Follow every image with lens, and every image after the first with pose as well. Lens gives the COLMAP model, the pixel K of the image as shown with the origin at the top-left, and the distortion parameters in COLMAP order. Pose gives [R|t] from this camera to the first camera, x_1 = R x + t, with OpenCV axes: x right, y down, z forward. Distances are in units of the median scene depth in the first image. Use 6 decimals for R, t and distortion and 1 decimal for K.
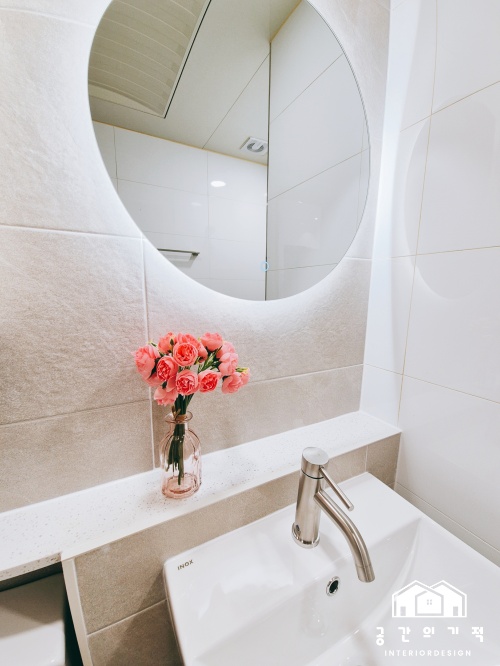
lens RADIAL K [[273.3, 0, 250.0], [0, 273.3, 333.0], [0, 0, 1]] dist [-0.000881, -0.000085]
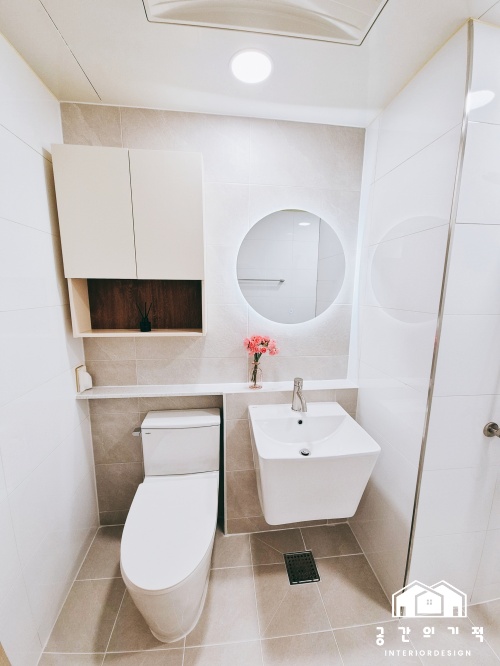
lens RADIAL K [[273.3, 0, 250.0], [0, 273.3, 333.0], [0, 0, 1]] dist [-0.000881, -0.000085]
pose [[0.934815, 0.057564, -0.350438, 0.686608], [-0.058158, 0.998268, 0.008837, -0.040901], [0.350340, 0.012120, 0.936544, -1.772160]]
